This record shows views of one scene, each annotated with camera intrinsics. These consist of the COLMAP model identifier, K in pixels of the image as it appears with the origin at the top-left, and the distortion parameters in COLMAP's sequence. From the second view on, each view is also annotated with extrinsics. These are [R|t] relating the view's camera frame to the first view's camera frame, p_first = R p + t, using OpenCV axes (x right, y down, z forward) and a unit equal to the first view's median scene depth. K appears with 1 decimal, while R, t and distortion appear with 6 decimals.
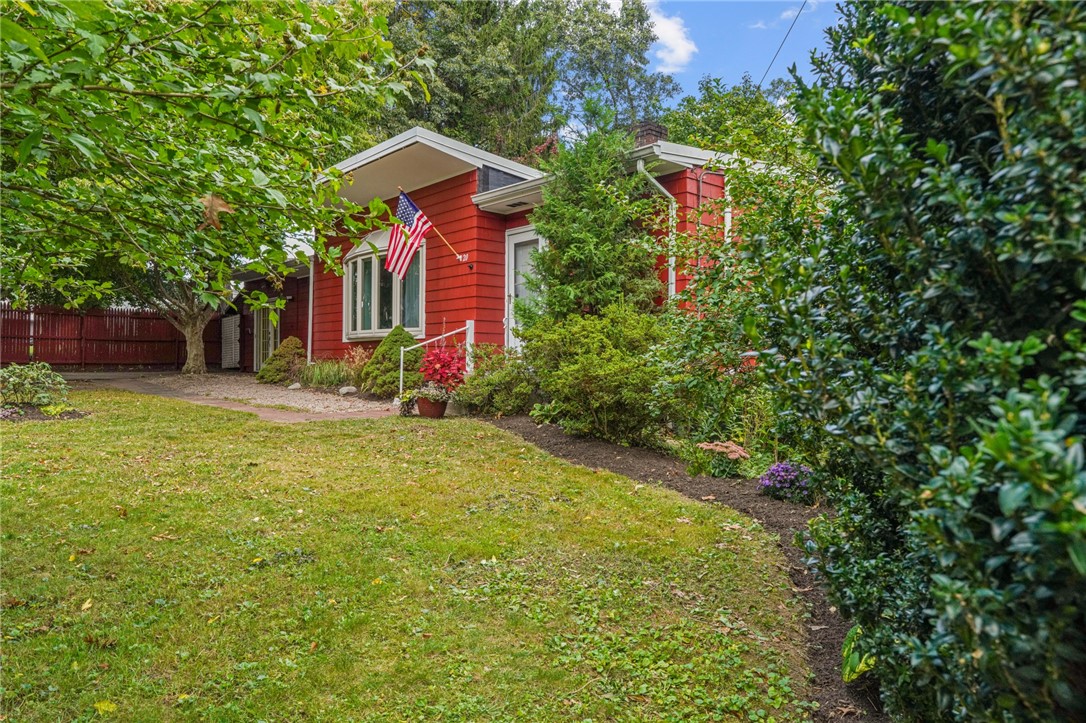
lens RADIAL K [[738.9, 0, 543.0], [0, 738.9, 361.5], [0, 0, 1]] dist [-0.000773, -0.000115]
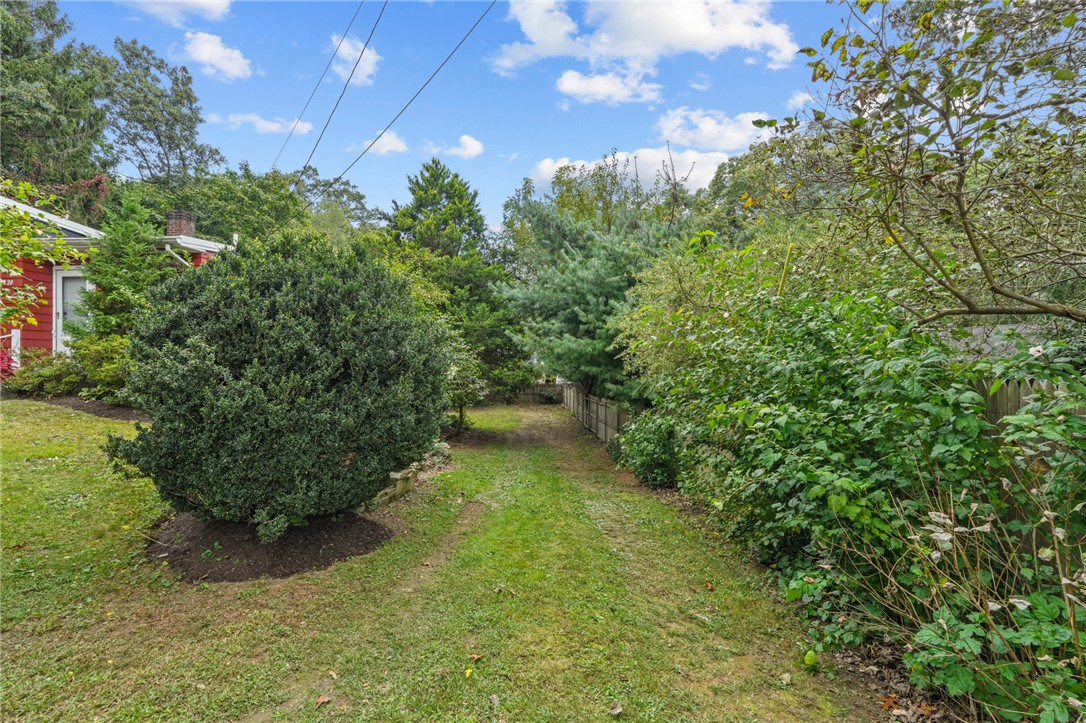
lens RADIAL K [[502.4, 0, 543.0], [0, 502.4, 361.5], [0, 0, 1]] dist [-0.012848, 0.017999]
pose [[0.745056, -0.000037, 0.667002, 0.003972], [-0.006829, 0.999947, 0.007684, -0.013719], [-0.666967, -0.010280, 0.745016, -0.425115]]
